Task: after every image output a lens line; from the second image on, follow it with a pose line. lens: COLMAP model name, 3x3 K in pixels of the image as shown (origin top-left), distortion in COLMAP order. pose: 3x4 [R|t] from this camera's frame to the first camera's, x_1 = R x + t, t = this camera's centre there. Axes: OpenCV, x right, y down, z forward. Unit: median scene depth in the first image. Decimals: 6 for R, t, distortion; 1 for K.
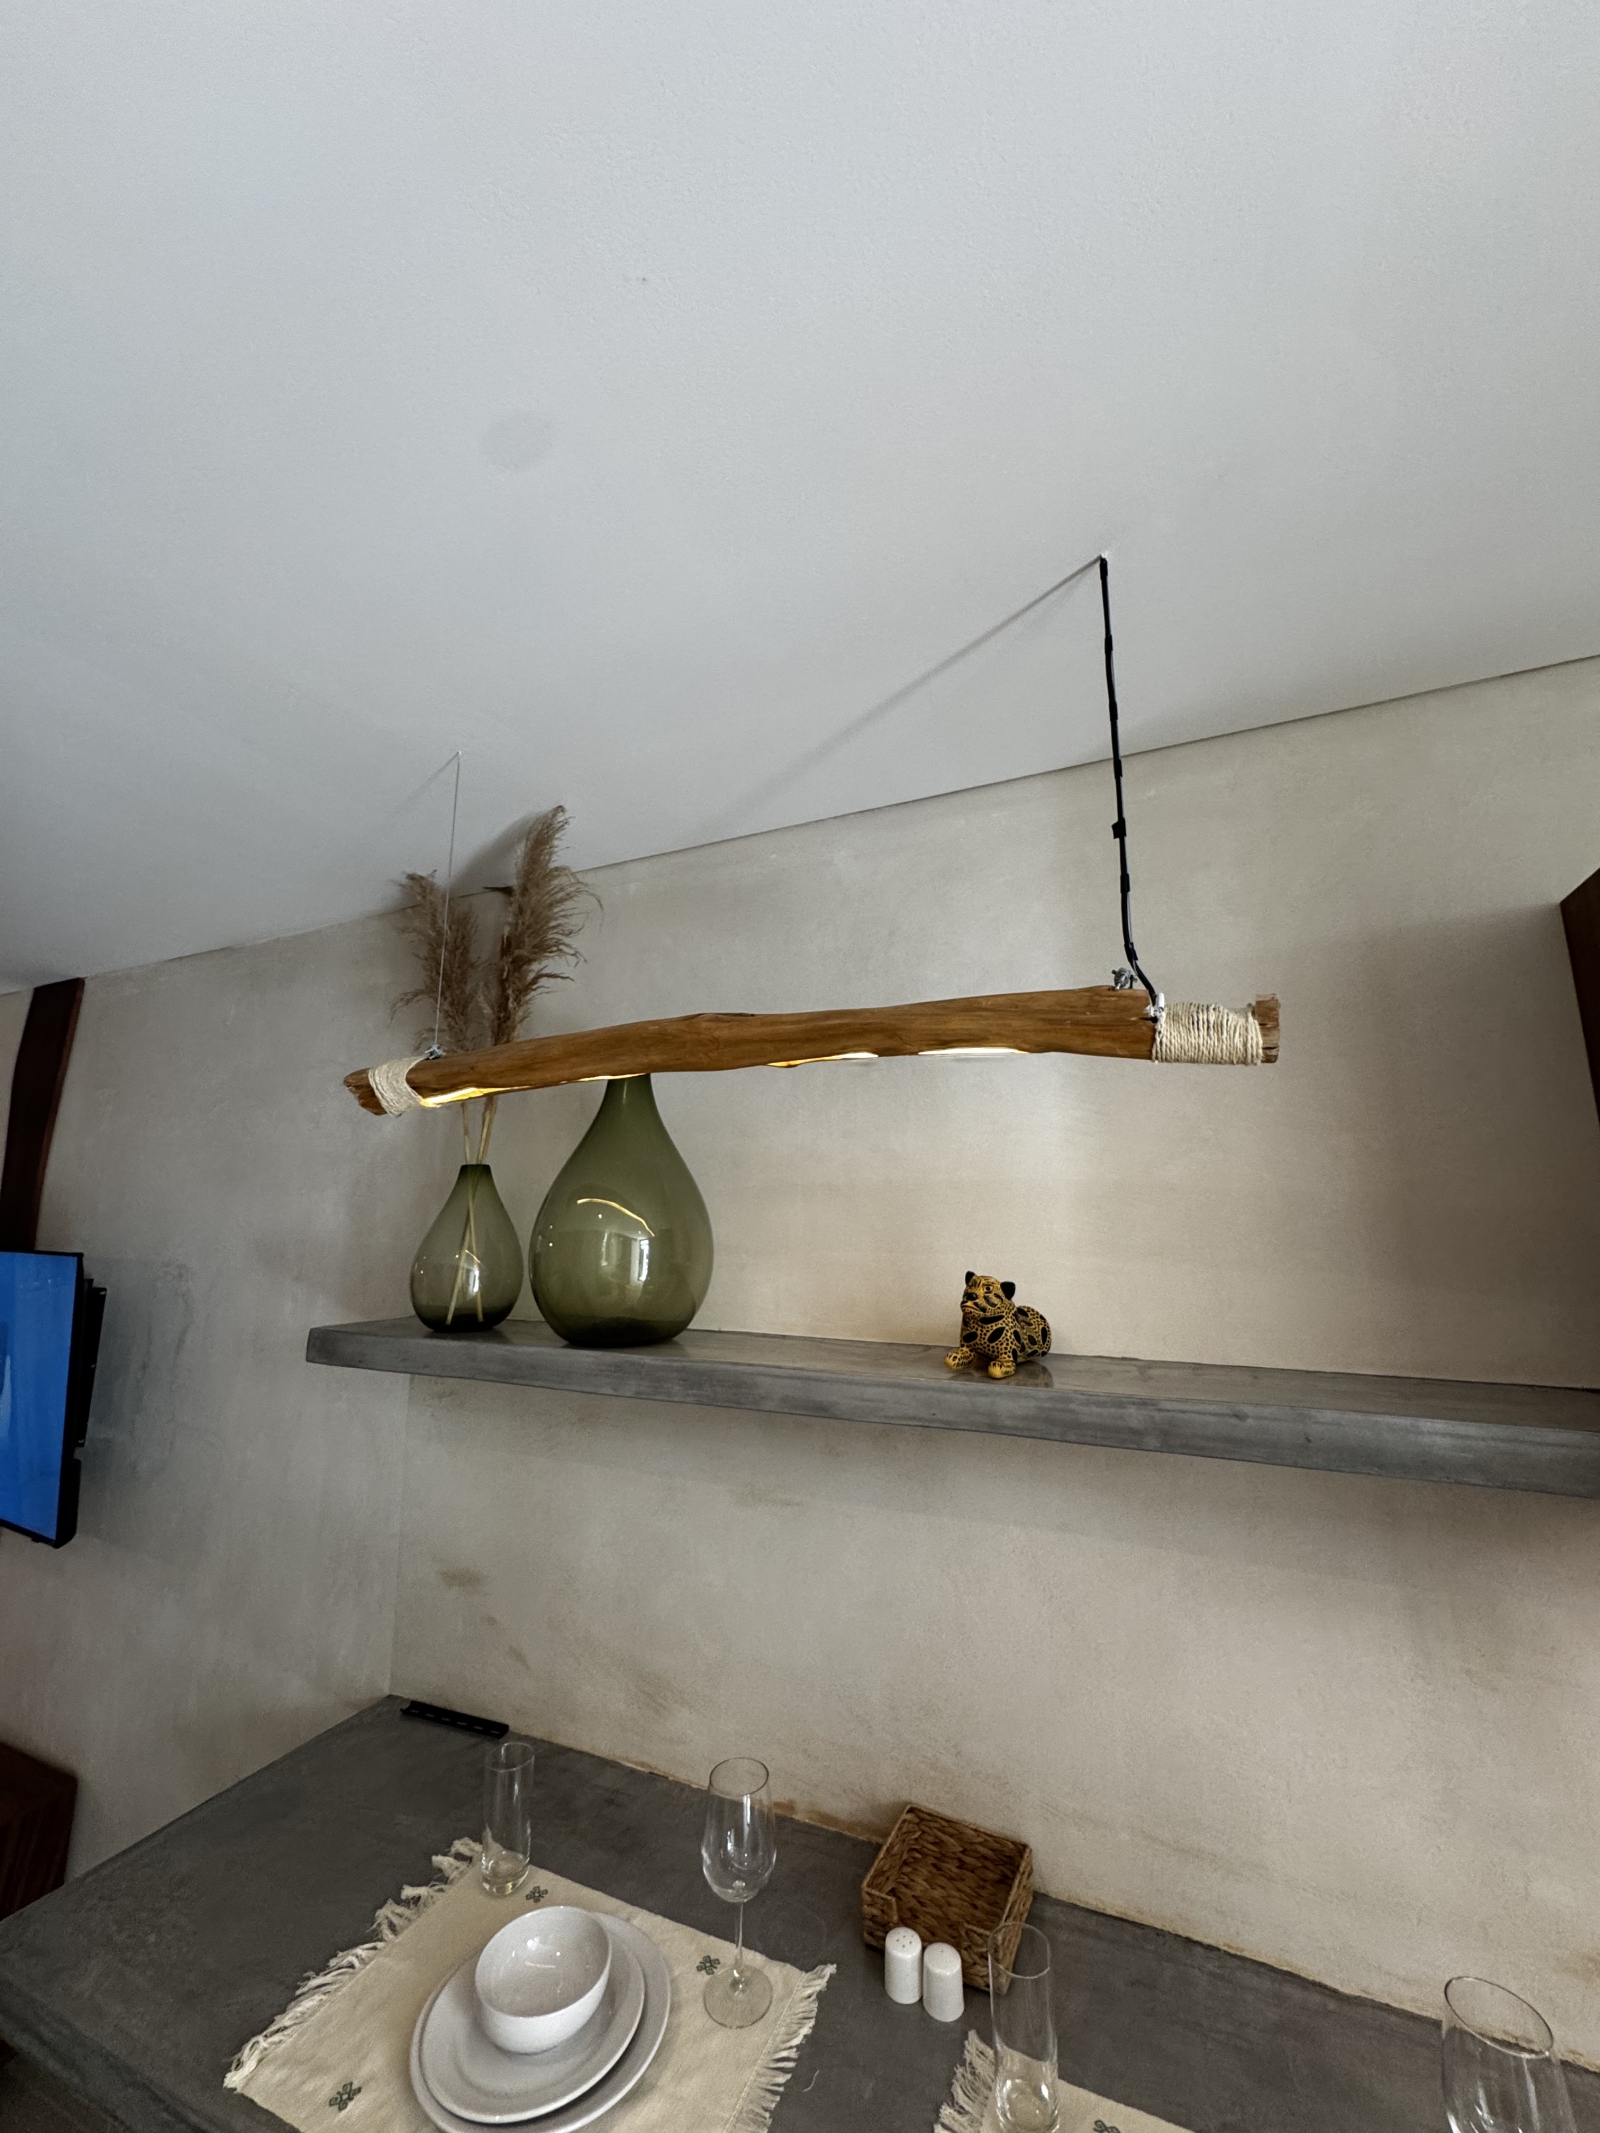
lens RADIAL K [[853.4, 0, 802.2], [0, 853.4, 1064.7], [0, 0, 1]] dist [-0.002145, 0.000085]
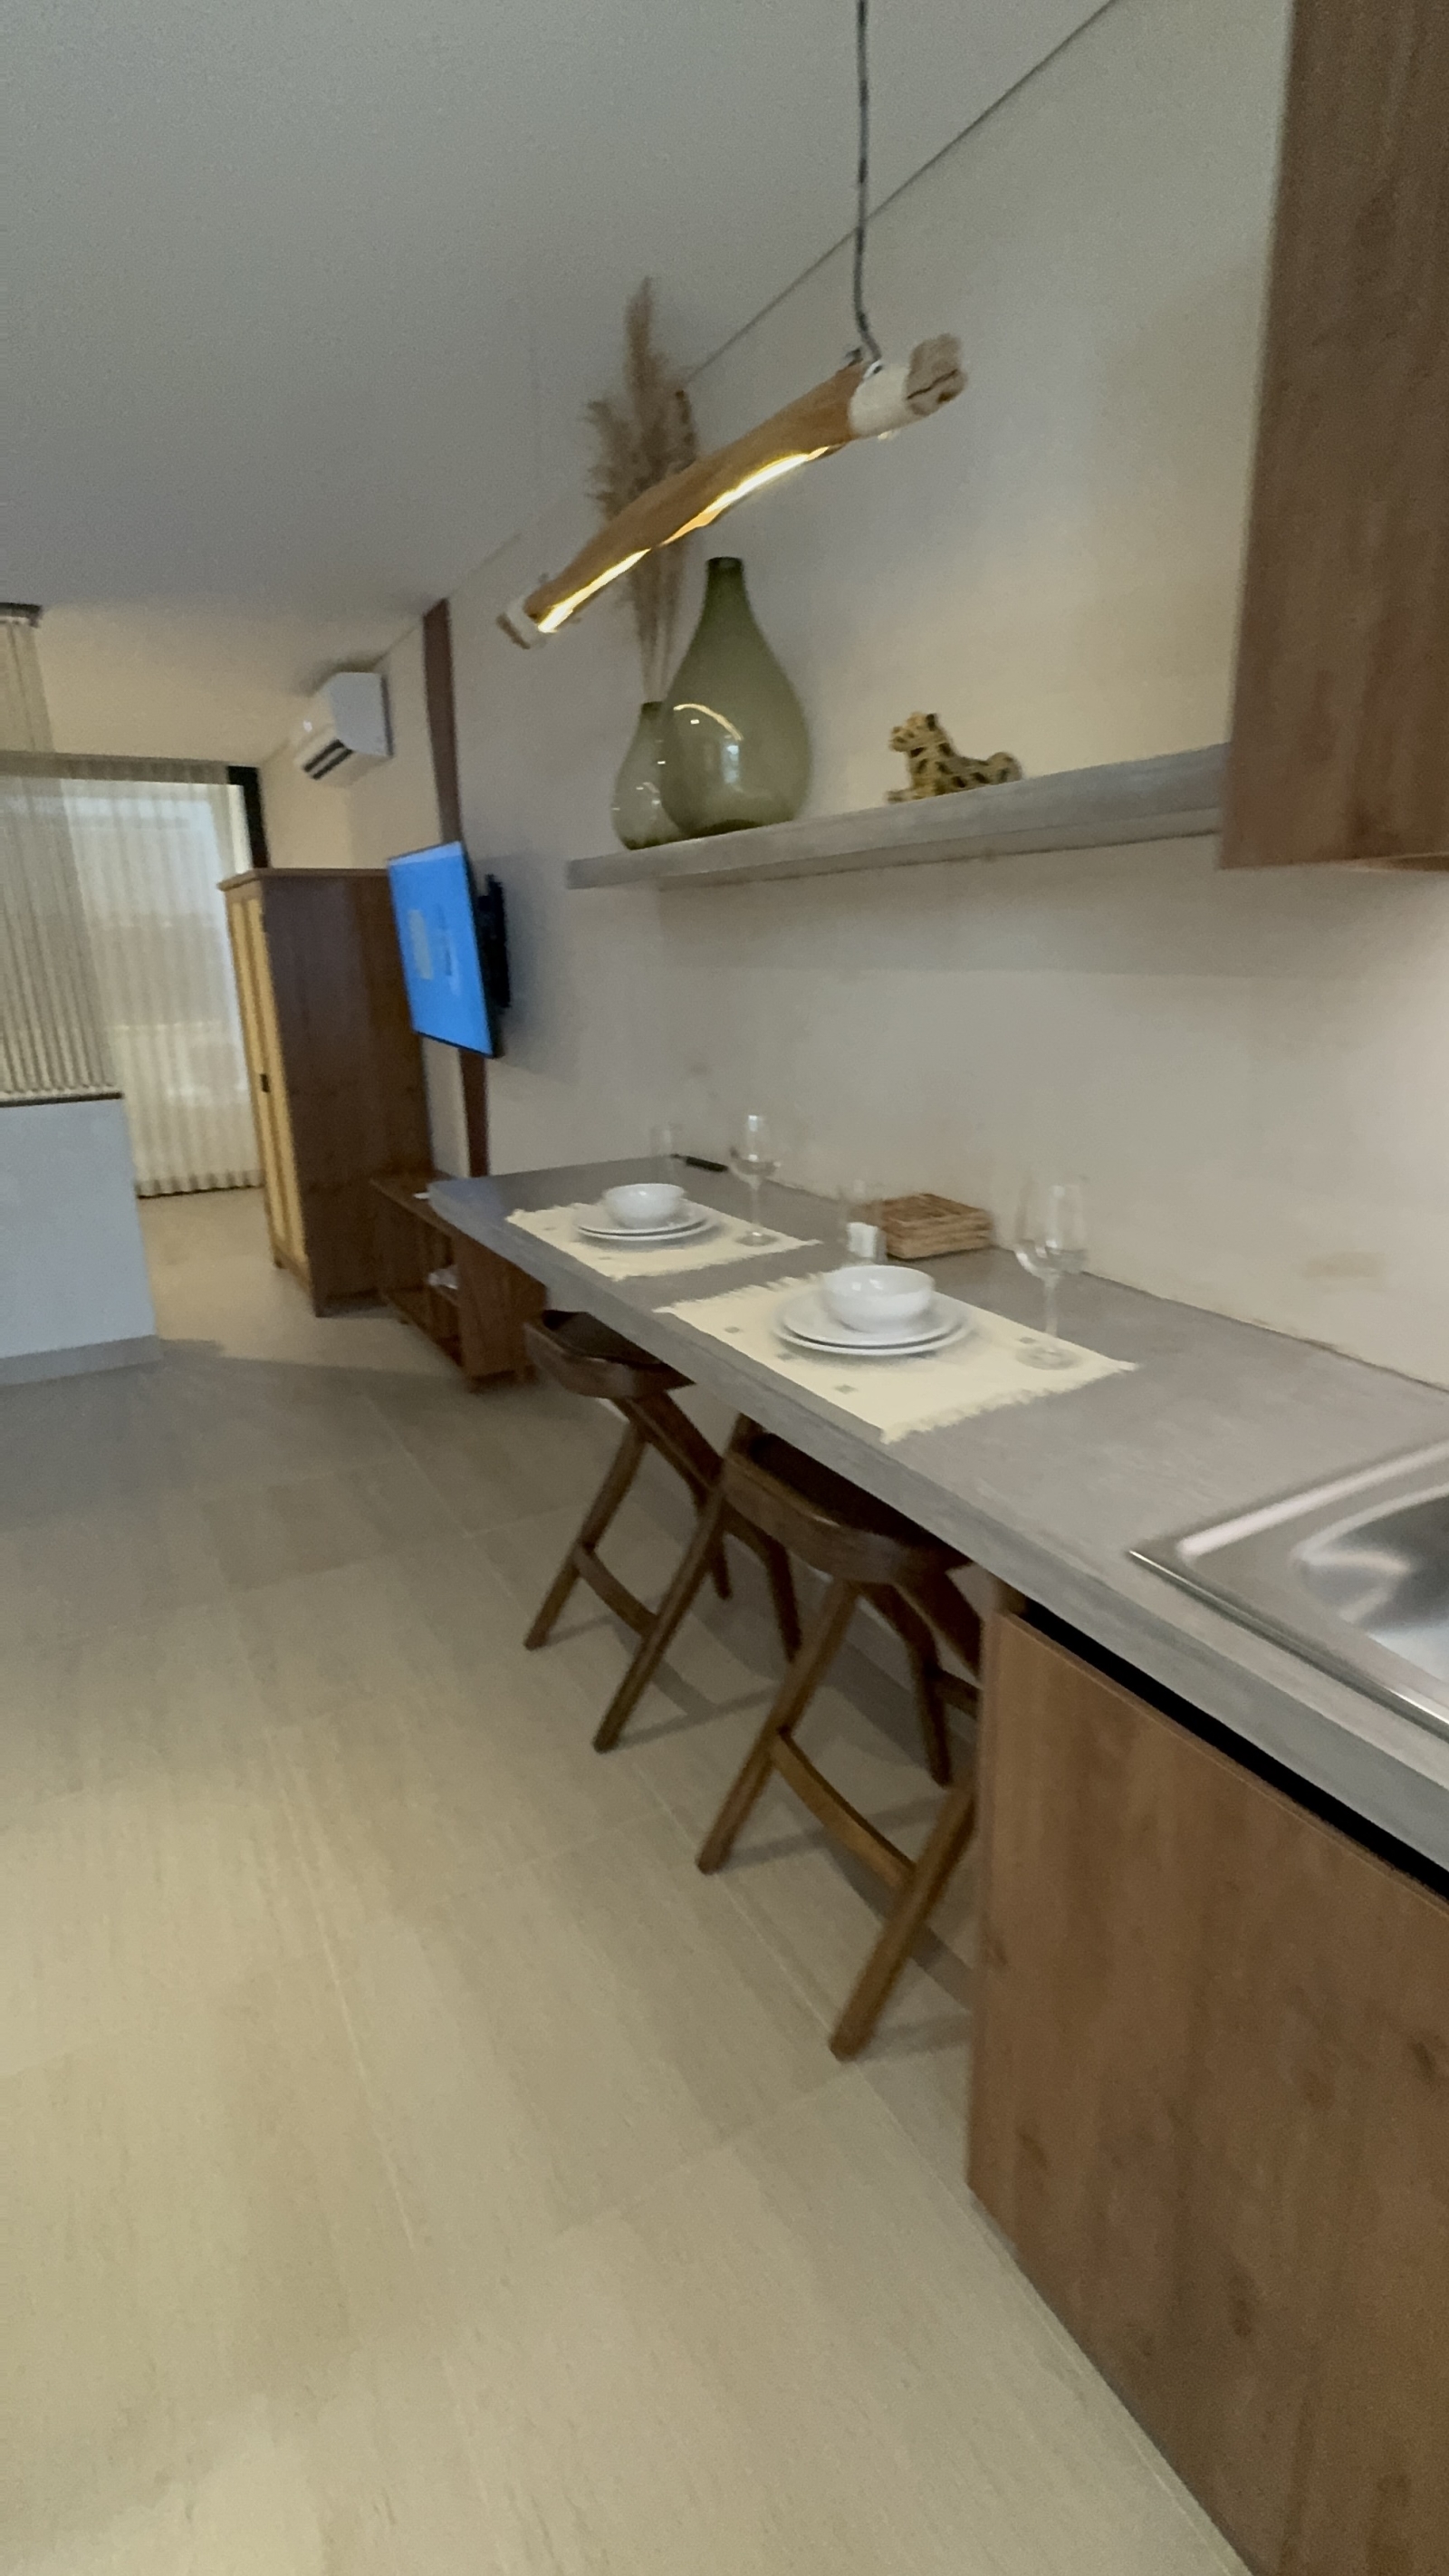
lens RADIAL K [[1180.2, 0, 721.4], [0, 1180.2, 1287.8], [0, 0, 1]] dist [-0.001636, 0.000578]
pose [[0.806945, 0.145735, -0.572365, 0.864965], [0.133407, 0.899062, 0.417002, 0.217856], [0.575363, -0.412855, 0.706051, -0.448807]]
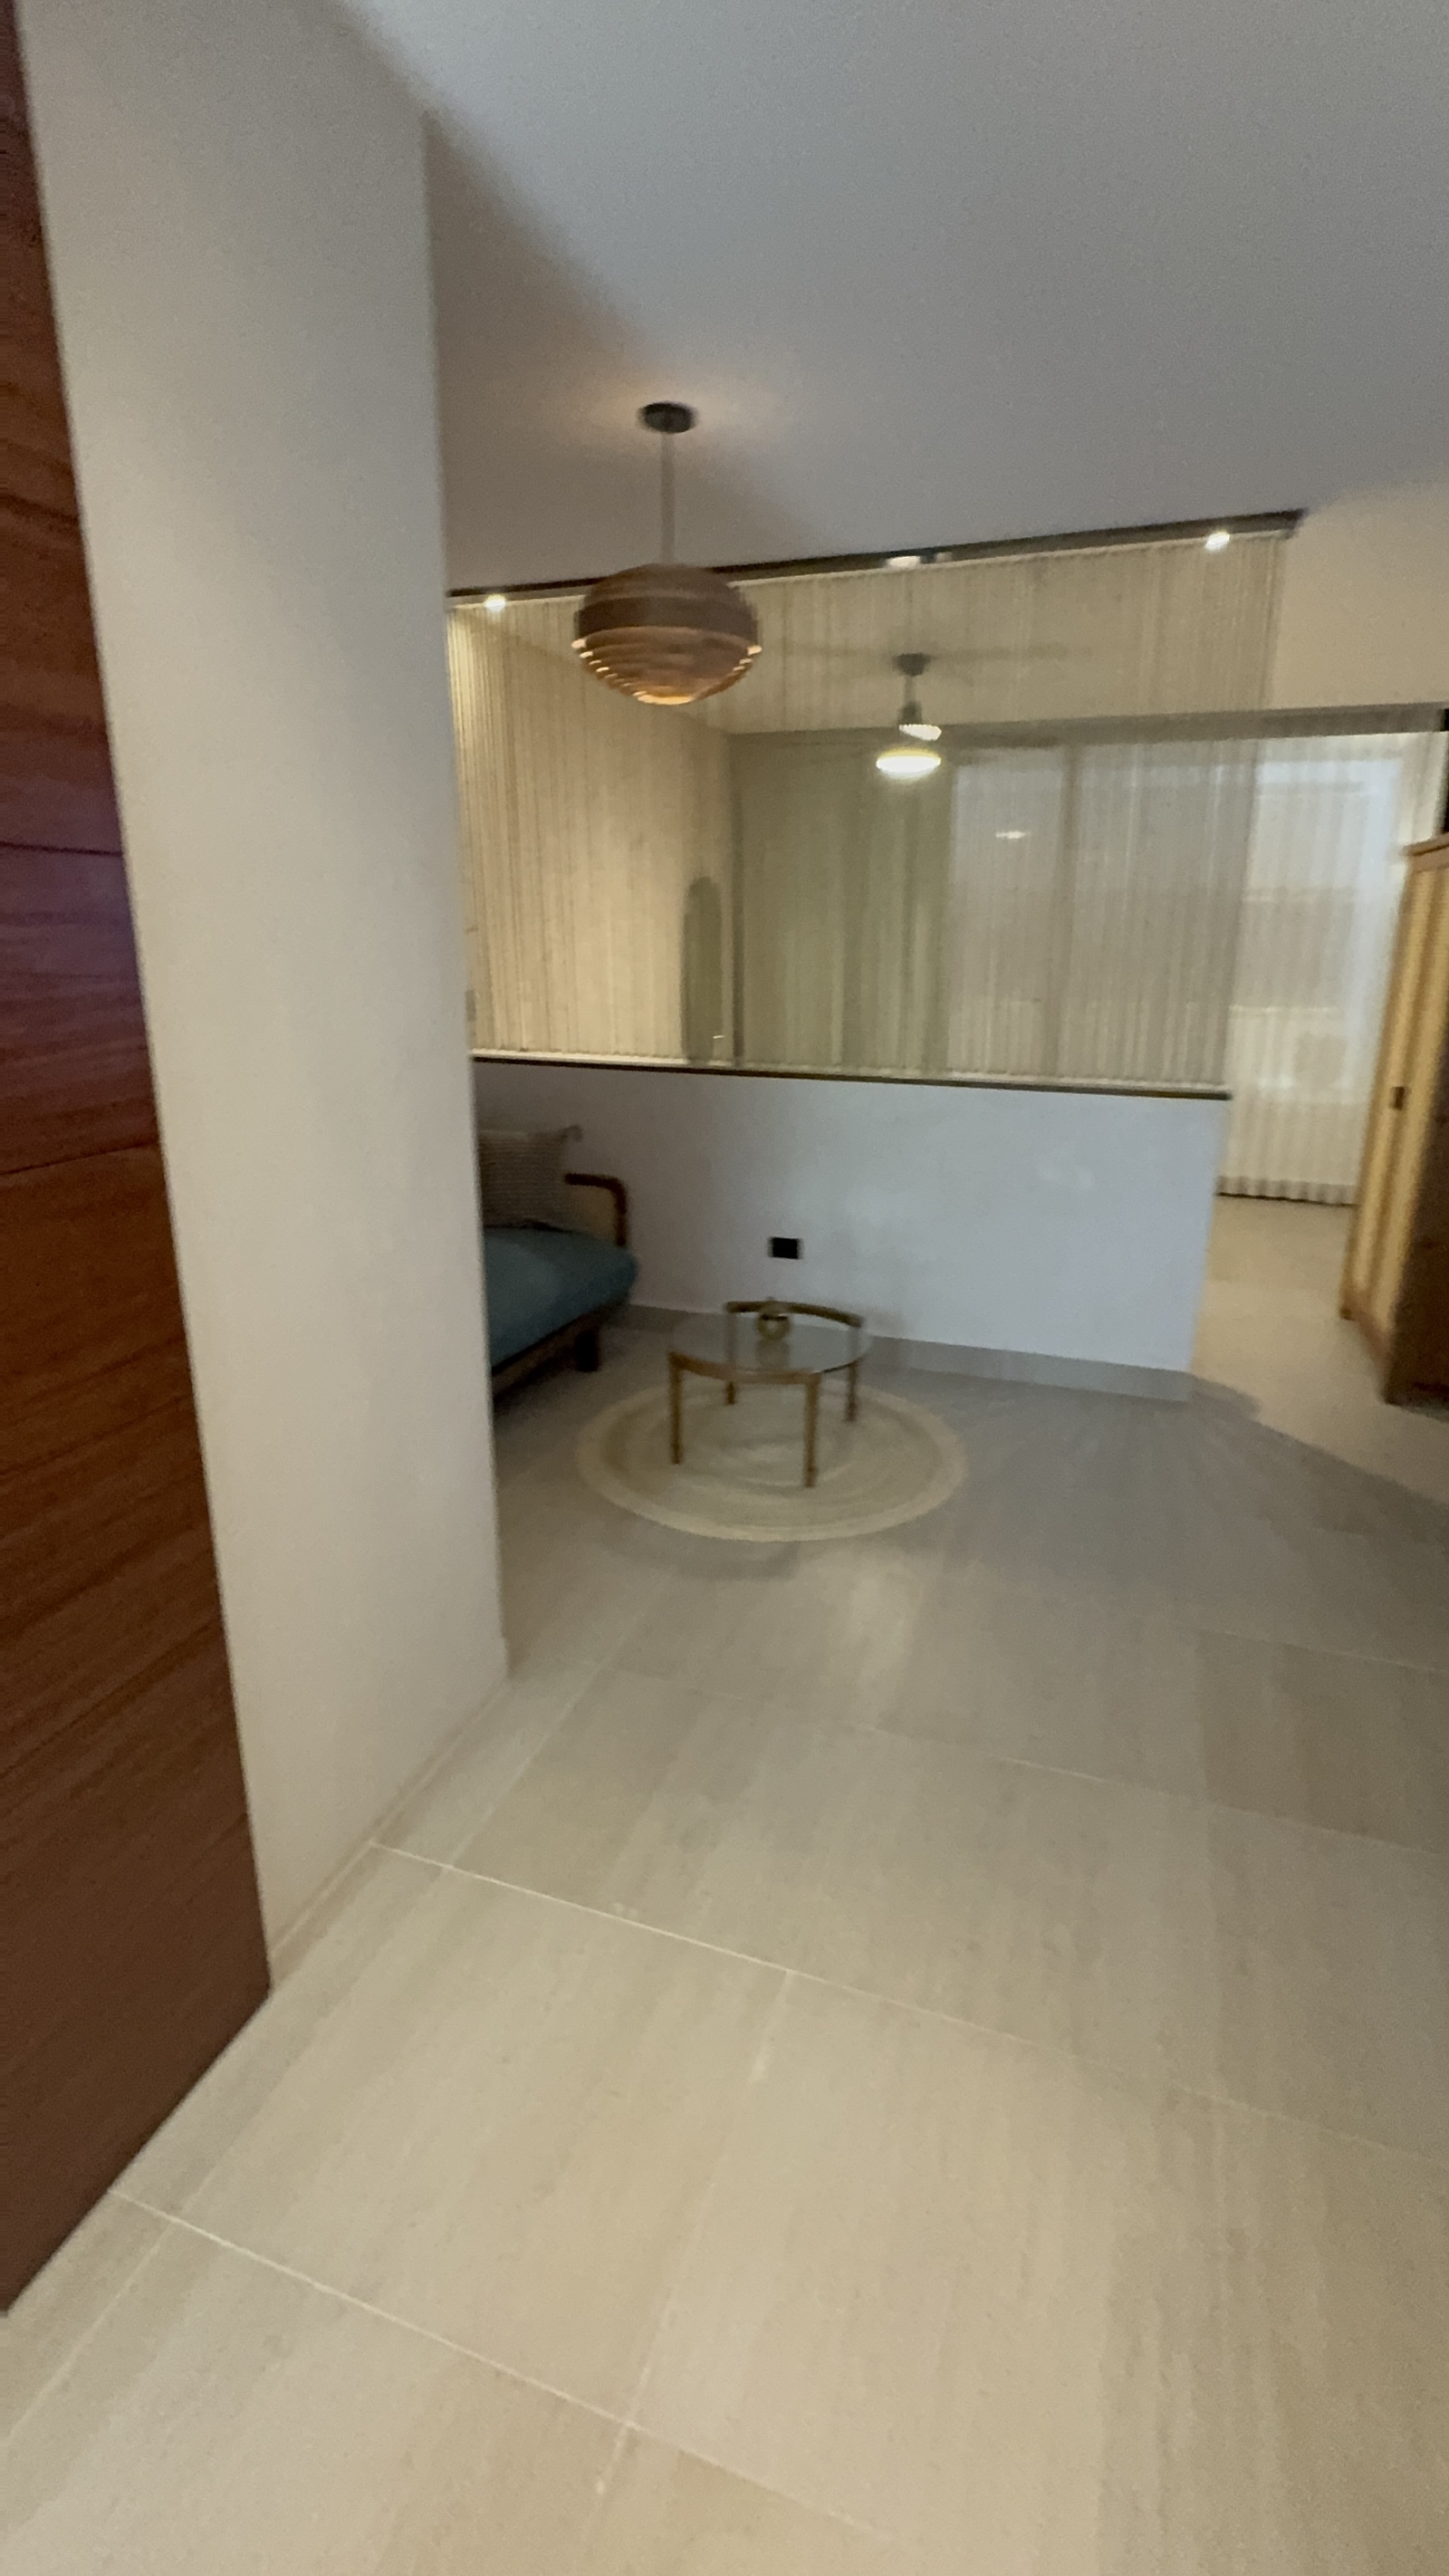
lens RADIAL K [[1180.2, 0, 730.2], [0, 1180.2, 1284.7], [0, 0, 1]] dist [-0.001636, 0.000578]
pose [[0.096513, 0.288403, -0.952633, 0.227515], [0.177351, 0.936802, 0.301578, 0.241836], [0.979404, -0.198056, 0.039265, -0.225381]]
